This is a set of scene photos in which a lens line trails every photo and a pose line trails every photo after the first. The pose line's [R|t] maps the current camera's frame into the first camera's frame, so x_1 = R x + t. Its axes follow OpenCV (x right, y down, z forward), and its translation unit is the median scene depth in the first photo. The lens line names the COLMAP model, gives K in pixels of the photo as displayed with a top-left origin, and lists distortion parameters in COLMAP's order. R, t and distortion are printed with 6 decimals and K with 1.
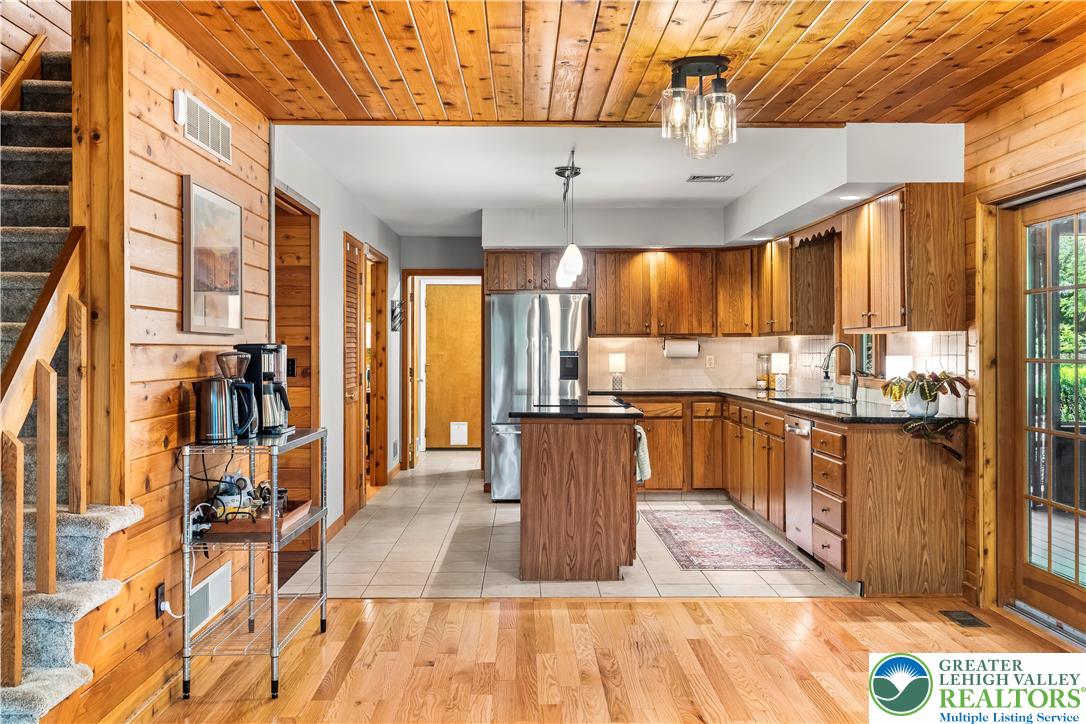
lens RADIAL K [[1092.5, 0, 543.8], [0, 1092.5, 351.4], [0, 0, 1]] dist [0.067061, 0.000000]
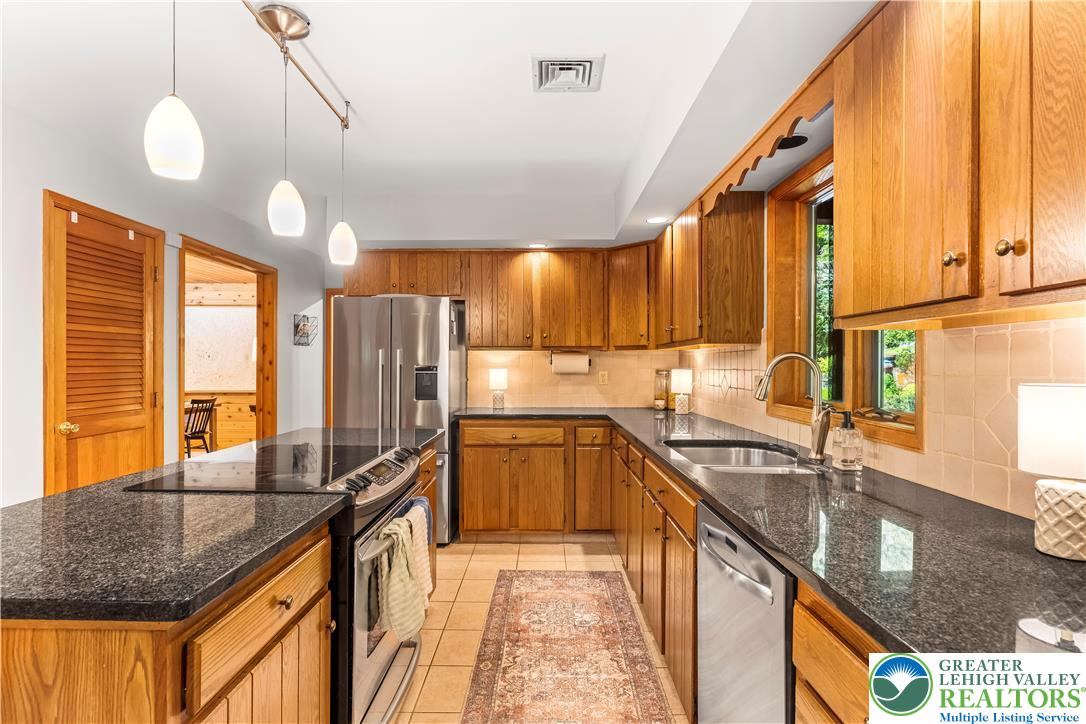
lens RADIAL K [[538.7, 0, 540.6], [0, 538.7, 370.7], [0, 0, 1]] dist [0.001407, 0.000483]
pose [[0.999595, 0.005001, -0.028032, 0.118297], [-0.004811, 0.999965, 0.006826, 0.000714], [0.028065, -0.006688, 0.999584, 0.578831]]
